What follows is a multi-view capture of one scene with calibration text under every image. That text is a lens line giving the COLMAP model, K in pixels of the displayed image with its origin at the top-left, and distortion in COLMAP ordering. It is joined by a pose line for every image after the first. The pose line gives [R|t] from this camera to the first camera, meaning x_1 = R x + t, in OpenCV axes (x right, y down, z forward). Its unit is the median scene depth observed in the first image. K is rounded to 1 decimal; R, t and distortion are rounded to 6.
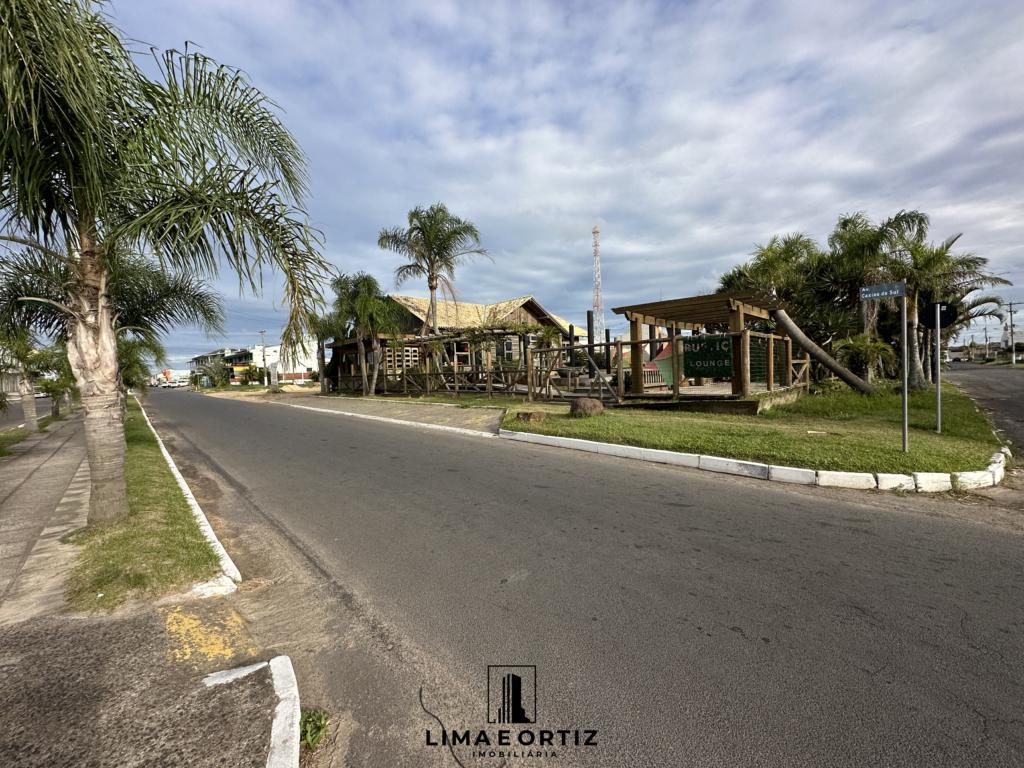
lens RADIAL K [[407.7, 0, 512.4], [0, 407.7, 381.3], [0, 0, 1]] dist [0.000104, -0.000894]
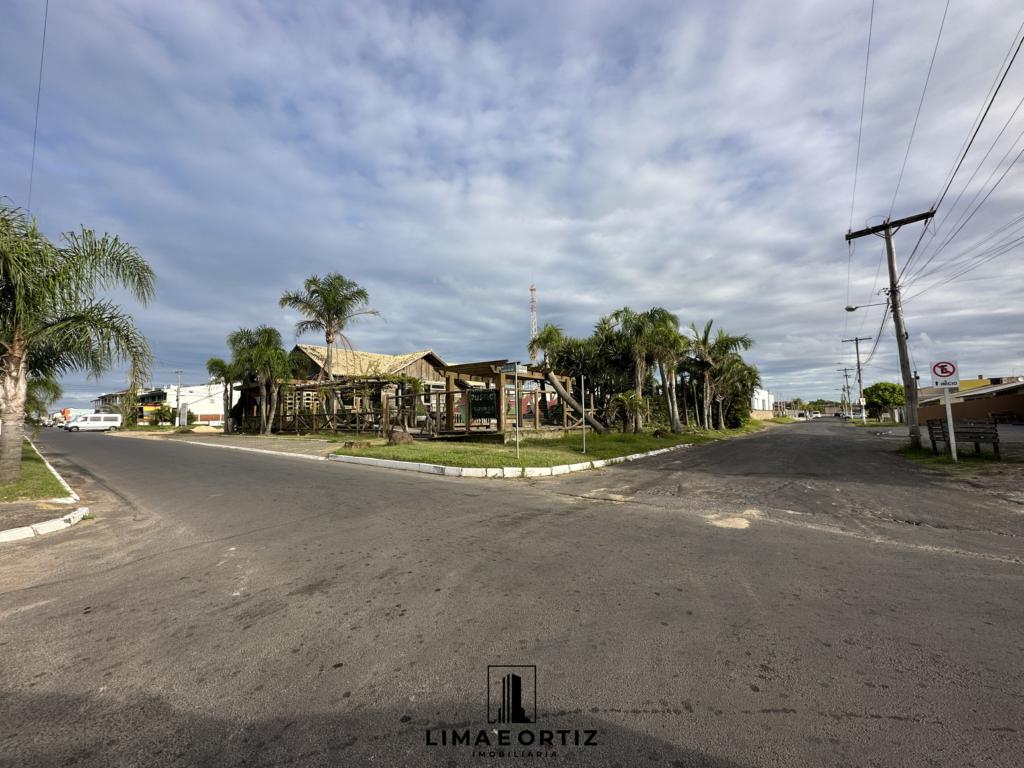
lens RADIAL K [[407.7, 0, 511.1], [0, 407.7, 384.1], [0, 0, 1]] dist [0.000104, -0.000894]
pose [[0.991980, 0.029408, 0.122928, 0.184021], [-0.015880, 0.993848, -0.109609, 0.012217], [-0.125395, 0.106778, 0.986344, -0.205890]]
